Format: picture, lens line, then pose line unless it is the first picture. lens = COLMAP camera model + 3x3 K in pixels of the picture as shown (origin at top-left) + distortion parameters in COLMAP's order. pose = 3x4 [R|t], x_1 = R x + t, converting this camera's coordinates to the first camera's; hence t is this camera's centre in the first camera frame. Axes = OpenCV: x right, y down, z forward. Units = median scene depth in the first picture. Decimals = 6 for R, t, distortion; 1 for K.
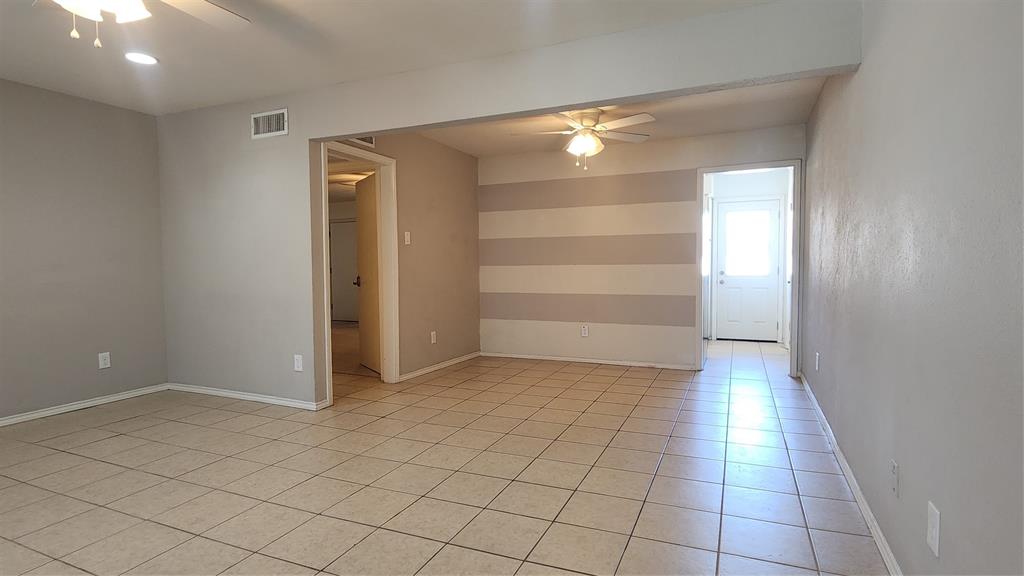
lens RADIAL K [[522.8, 0, 514.5], [0, 522.8, 292.4], [0, 0, 1]] dist [0.005178, -0.002337]
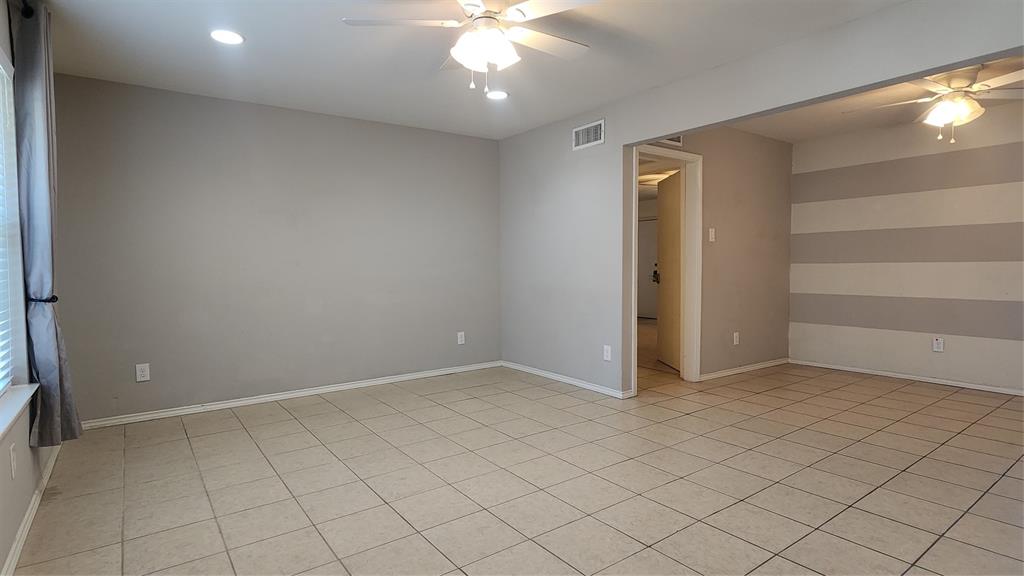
lens RADIAL K [[522.8, 0, 513.3], [0, 522.8, 290.9], [0, 0, 1]] dist [0.005178, -0.002337]
pose [[0.864611, 0.024822, -0.501828, -0.041606], [-0.024383, 0.999675, 0.007437, 0.003018], [0.501850, 0.005805, 0.864935, -0.035079]]
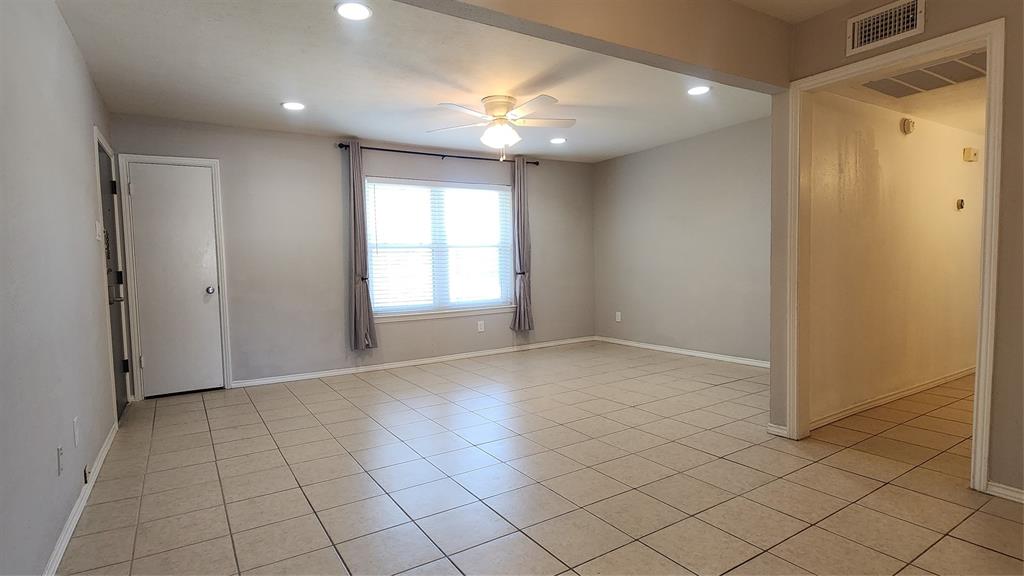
lens RADIAL K [[522.8, 0, 514.2], [0, 522.8, 288.3], [0, 0, 1]] dist [0.005178, -0.002337]
pose [[-0.554240, 0.065921, -0.829742, 0.497532], [-0.011612, 0.996150, 0.086898, -0.061807], [0.832276, 0.057797, -0.551341, 1.105372]]
